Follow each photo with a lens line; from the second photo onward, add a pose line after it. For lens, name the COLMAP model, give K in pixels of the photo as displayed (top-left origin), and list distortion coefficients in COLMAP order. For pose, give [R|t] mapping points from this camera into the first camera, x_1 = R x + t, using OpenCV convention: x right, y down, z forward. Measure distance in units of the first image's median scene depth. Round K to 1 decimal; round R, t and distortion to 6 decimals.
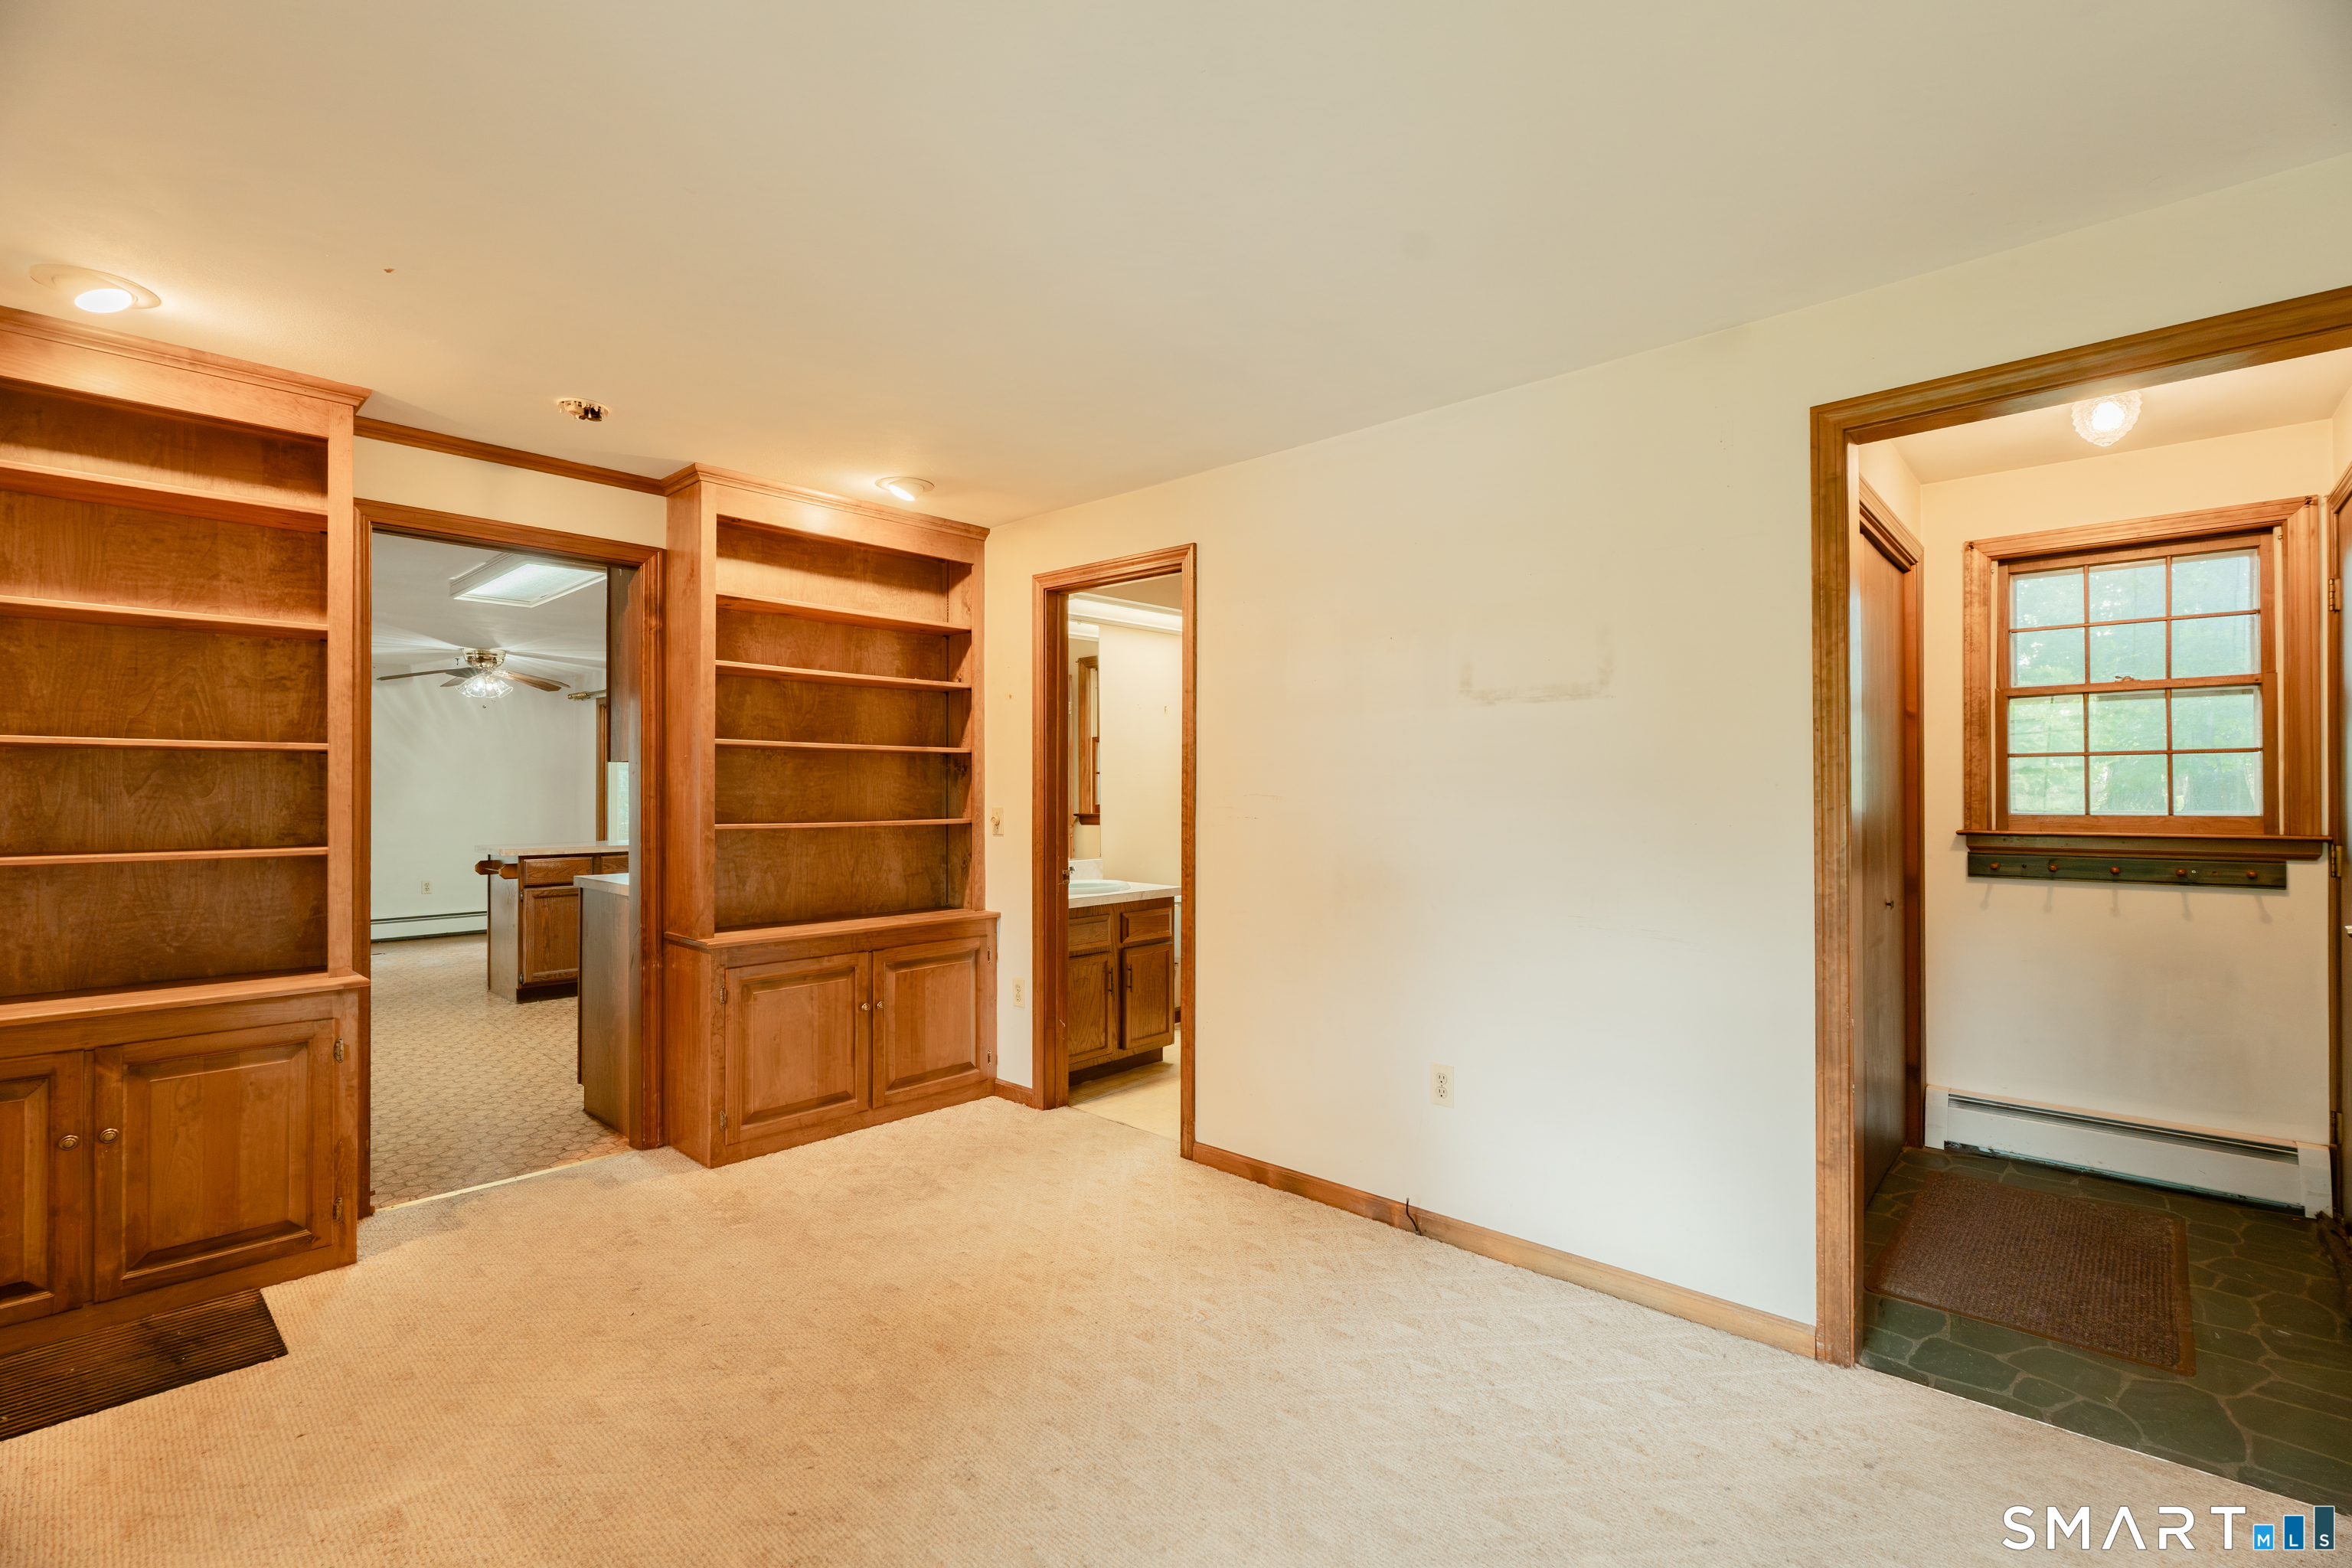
lens RADIAL K [[1033.2, 0, 1171.2], [0, 1033.2, 785.3], [0, 0, 1]] dist [-0.004648, -0.000494]
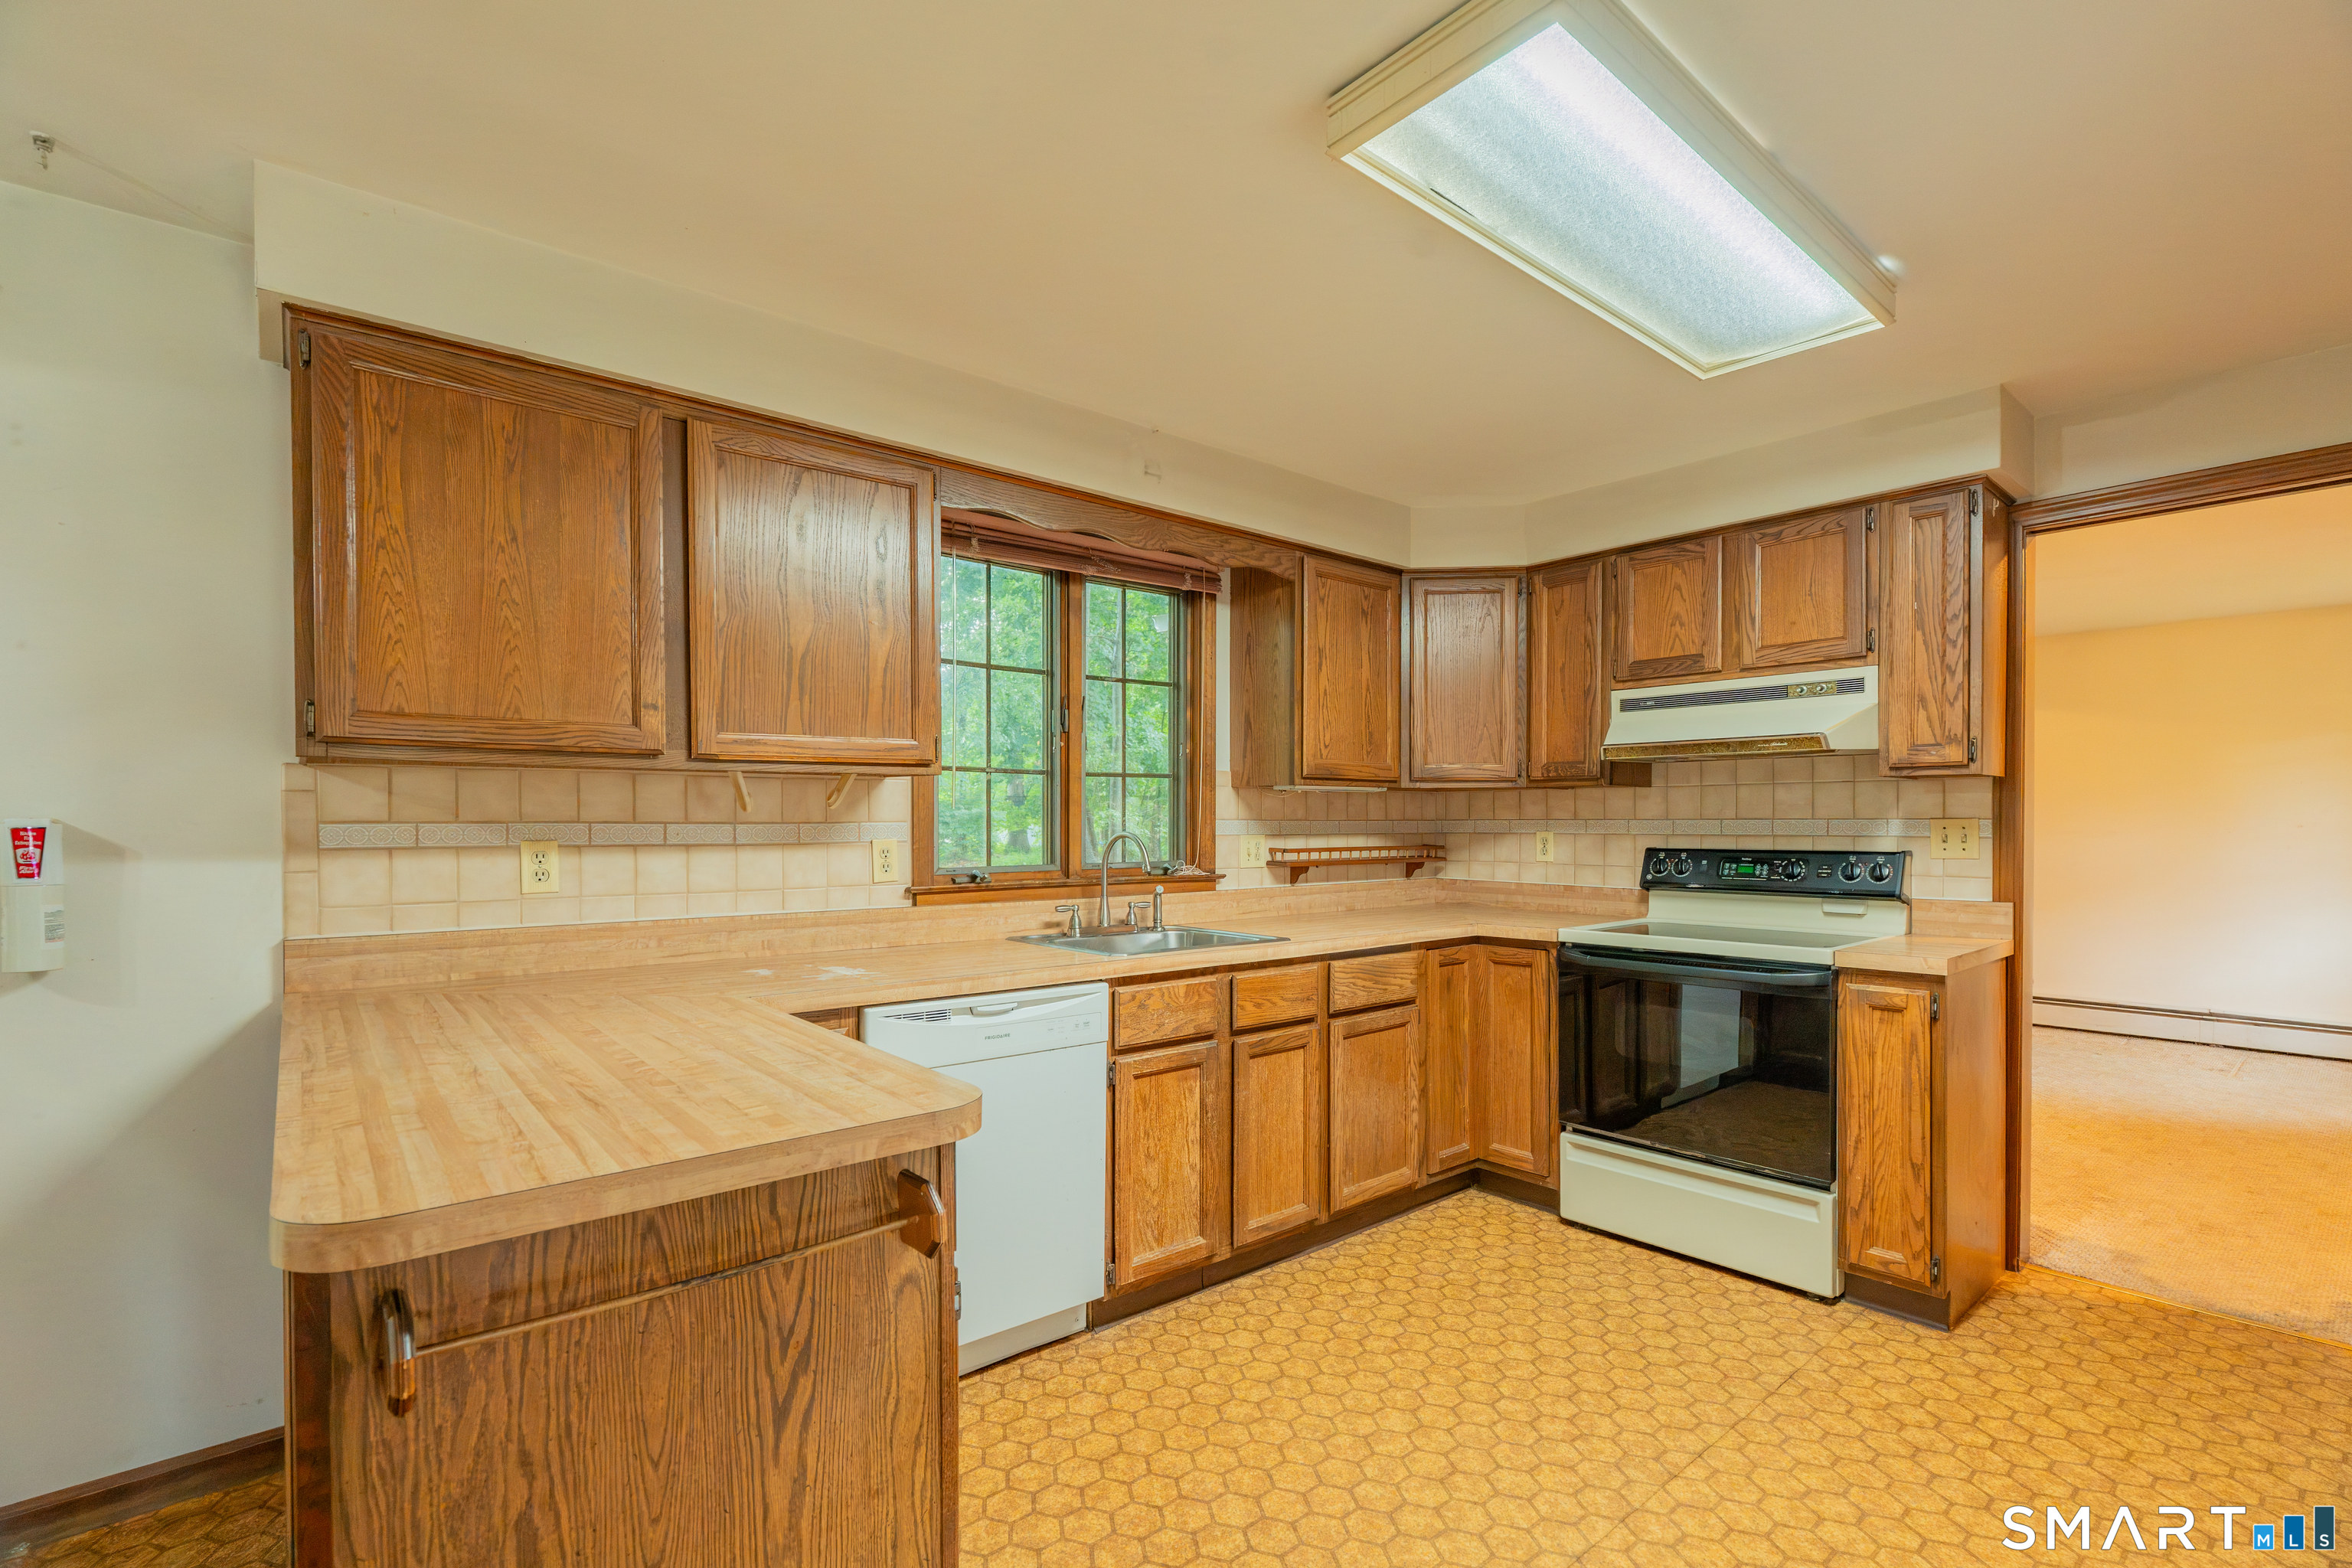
lens RADIAL K [[1052.9, 0, 1174.2], [0, 1052.9, 829.0], [0, 0, 1]] dist [-0.003725, -0.000499]
pose [[0.128283, -0.007936, 0.991706, -2.639153], [-0.004426, 0.999953, 0.008574, 0.021387], [-0.991728, -0.005489, 0.128242, 2.910276]]
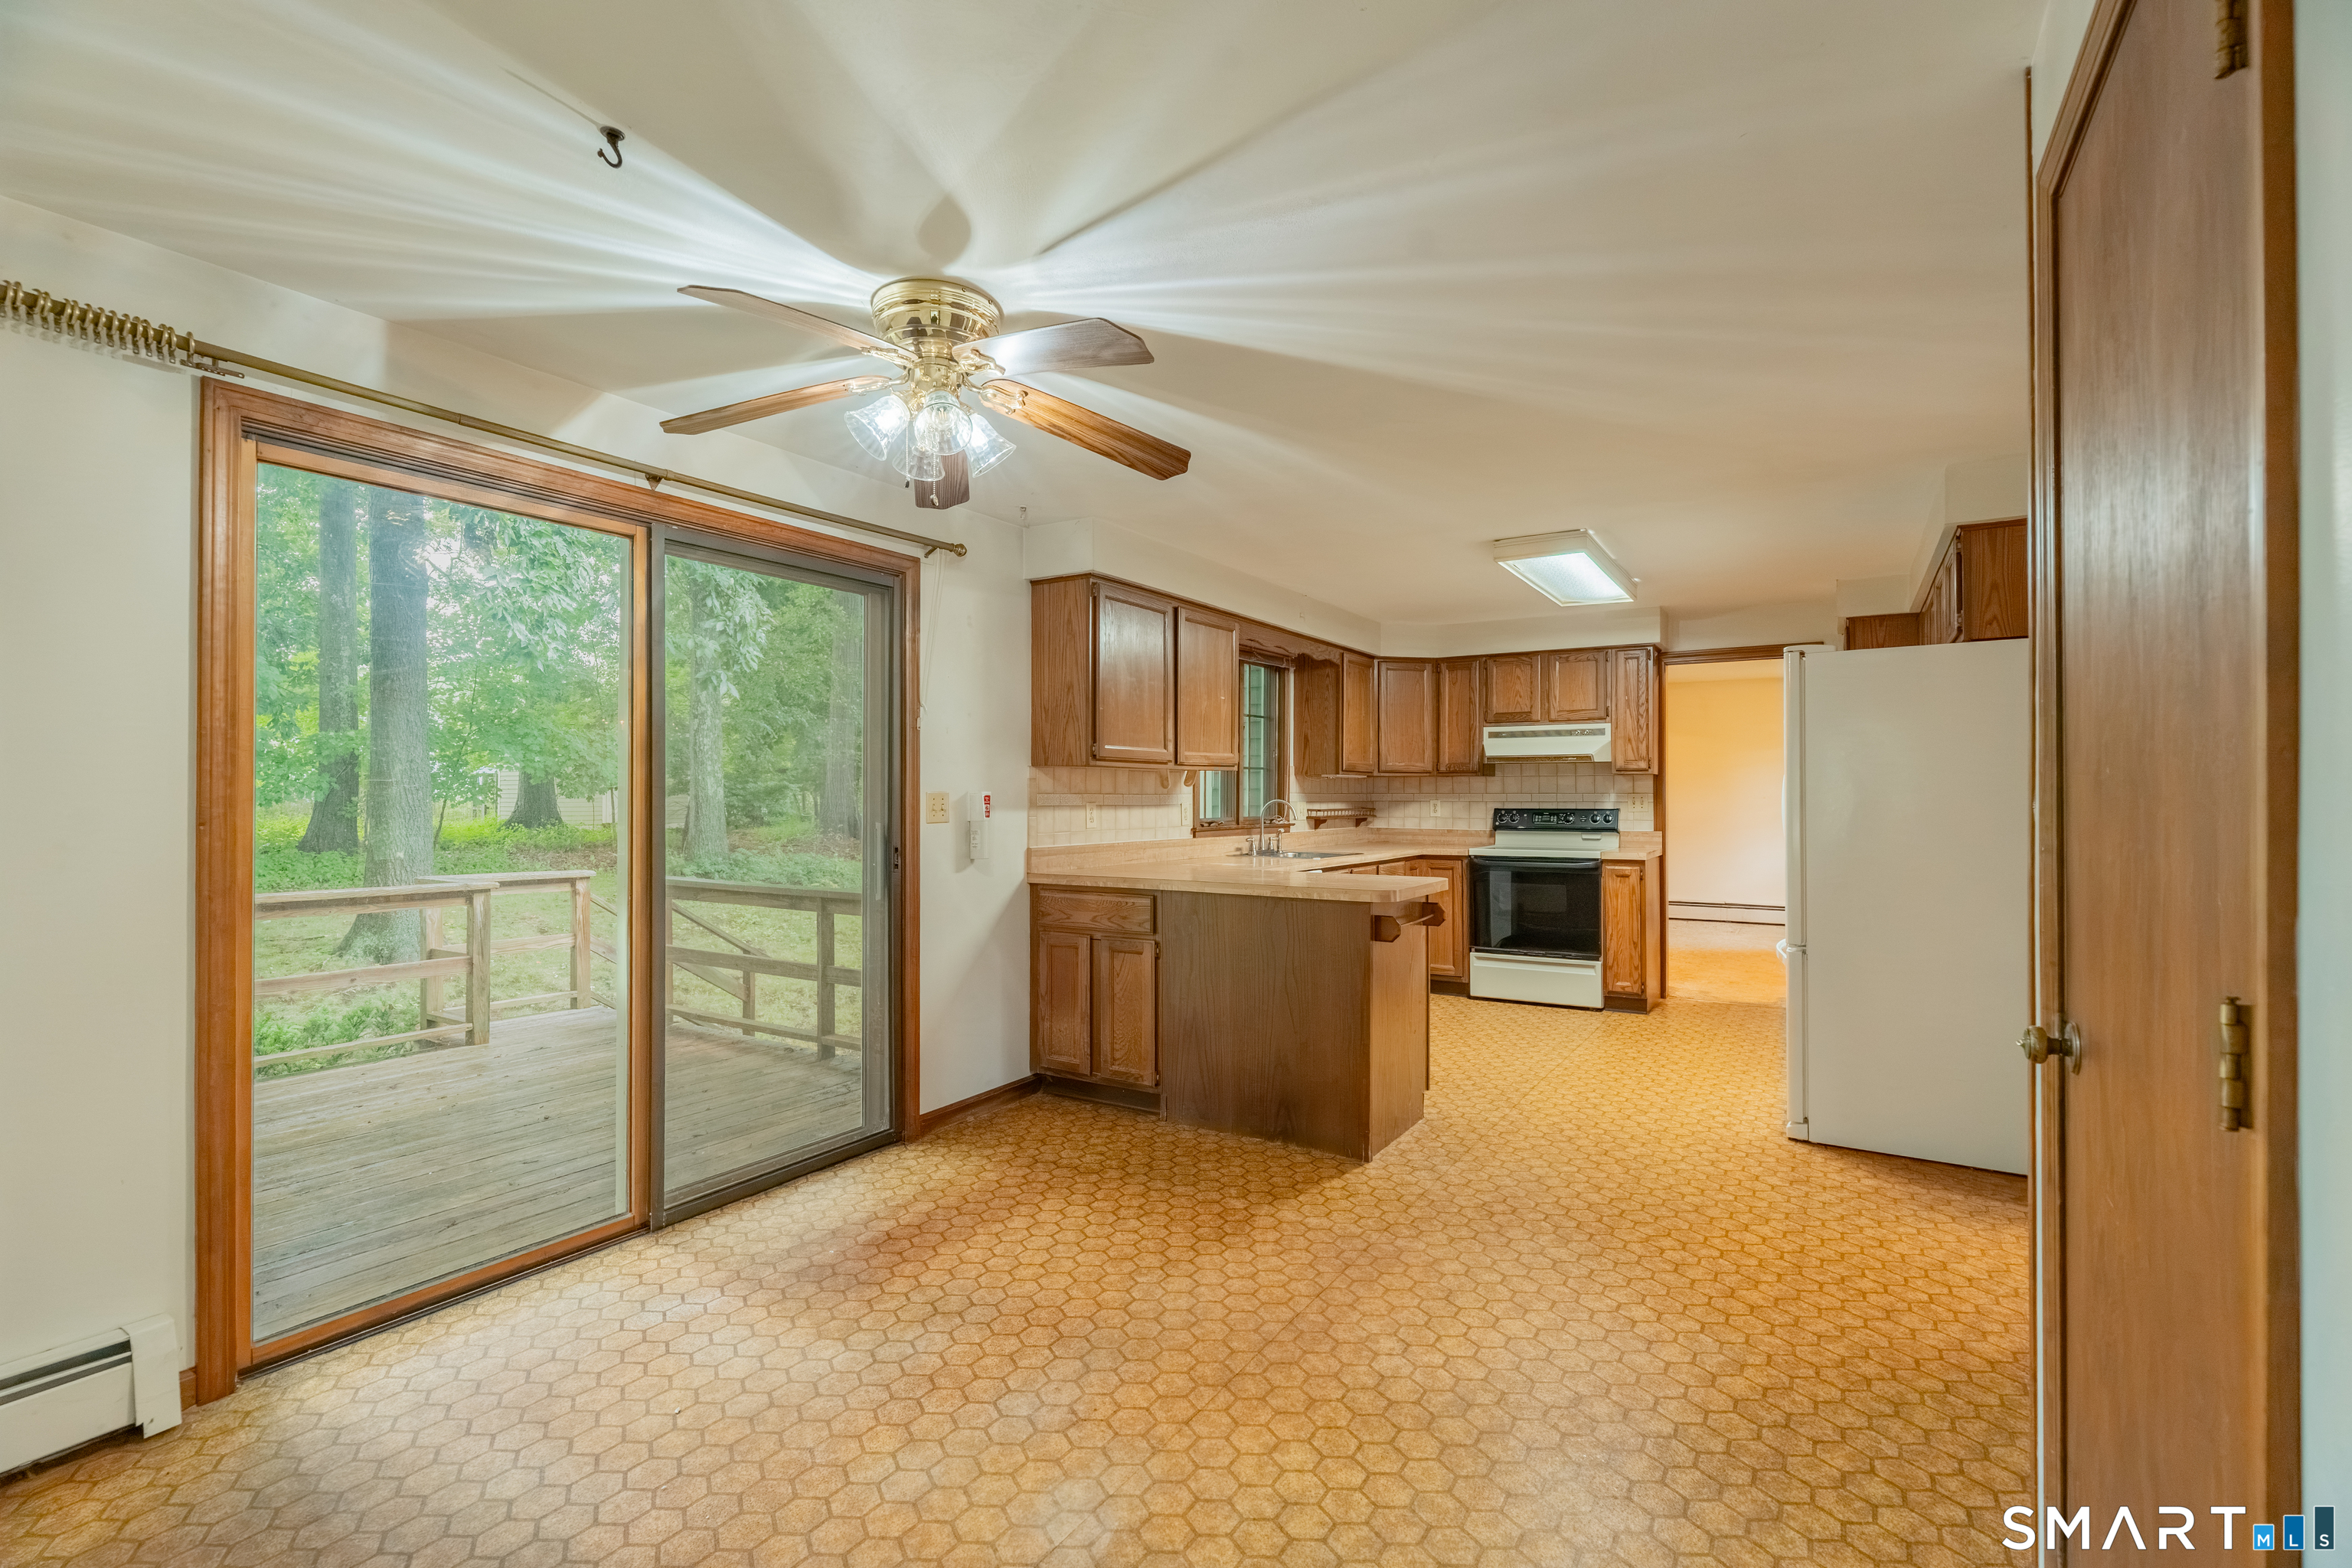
lens RADIAL K [[1047.5, 0, 1176.0], [0, 1047.5, 784.0], [0, 0, 1]] dist [-0.002073, 0.000274]
pose [[-0.179281, 0.009144, 0.983755, -4.016555], [-0.006429, 0.999925, -0.010465, 0.029001], [-0.983777, -0.008201, -0.179209, 4.048691]]
